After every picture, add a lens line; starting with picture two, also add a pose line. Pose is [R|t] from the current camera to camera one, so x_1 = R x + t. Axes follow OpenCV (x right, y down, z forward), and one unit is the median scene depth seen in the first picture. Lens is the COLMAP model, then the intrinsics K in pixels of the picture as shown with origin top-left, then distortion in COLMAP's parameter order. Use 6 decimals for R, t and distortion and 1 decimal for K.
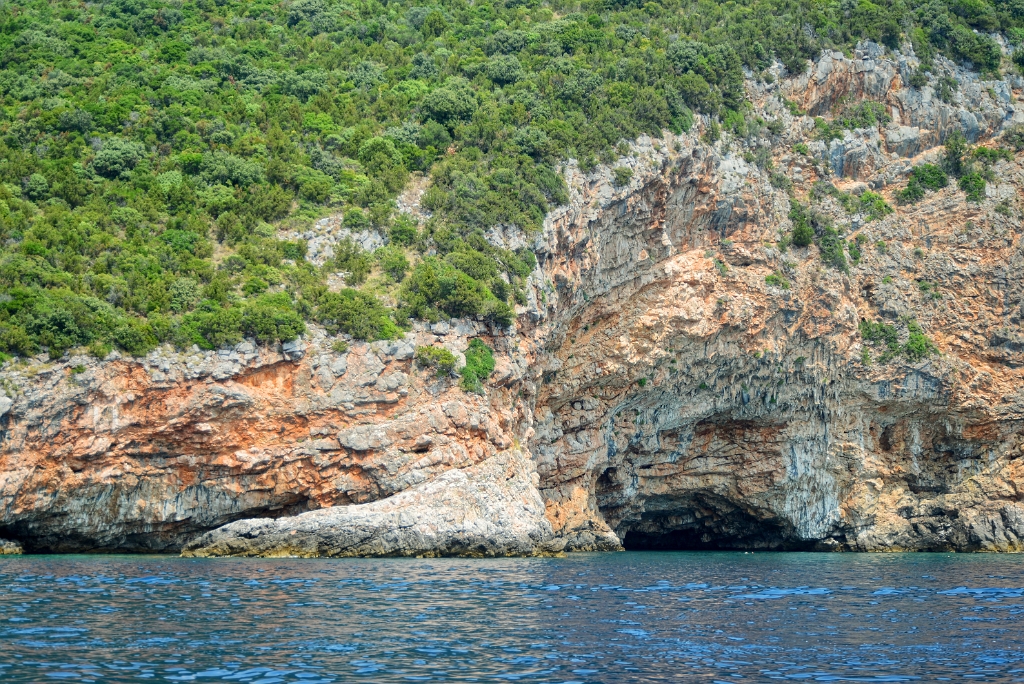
lens RADIAL K [[2033.1, 0, 515.2], [0, 2033.1, 345.9], [0, 0, 1]] dist [-0.040240, 0.000000]
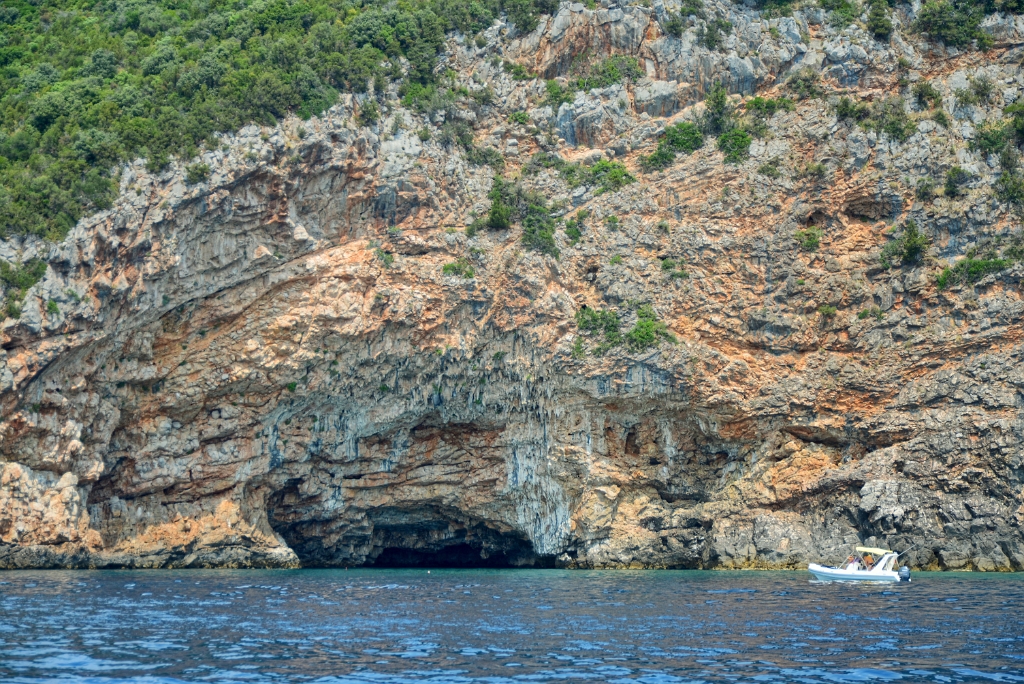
lens RADIAL K [[2640.7, 0, 510.7], [0, 2640.7, 340.5], [0, 0, 1]] dist [-0.038149, 0.000000]
pose [[0.927003, -0.035263, -0.373391, 0.632170], [0.039028, 0.999235, 0.002527, -0.002602], [0.373017, -0.016915, 0.927670, -0.088208]]
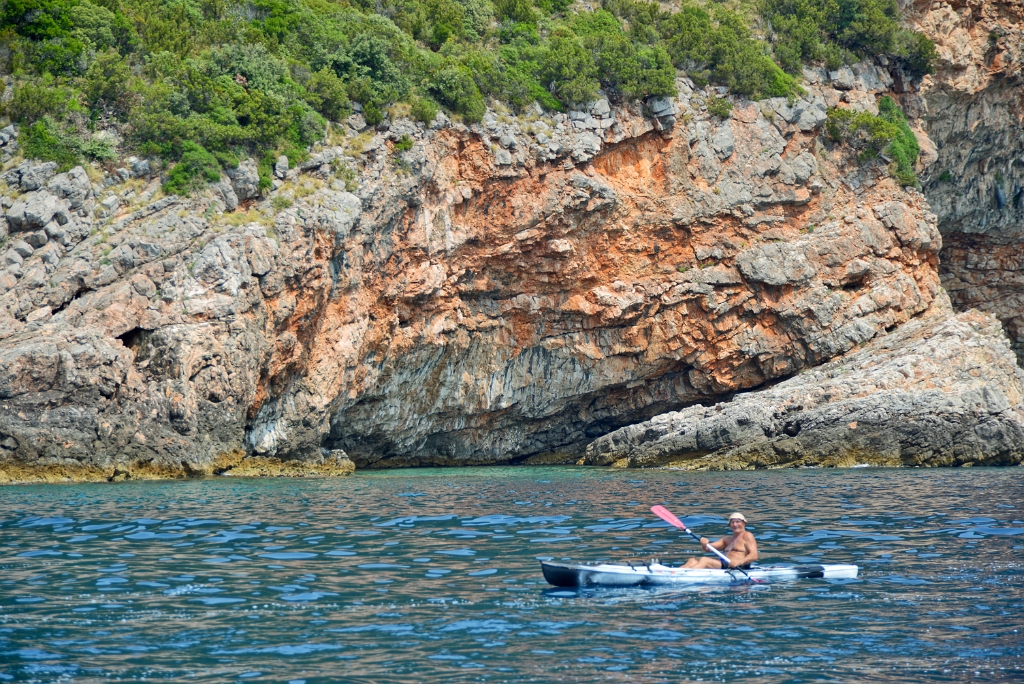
lens RADIAL K [[3550.4, 0, 510.3], [0, 3550.4, 341.0], [0, 0, 1]] dist [0.100496, 0.000000]
pose [[0.957650, -0.006230, 0.287867, -0.357036], [-0.013402, 0.997718, 0.066178, 0.000427], [-0.287623, -0.067233, 0.955381, 0.032251]]
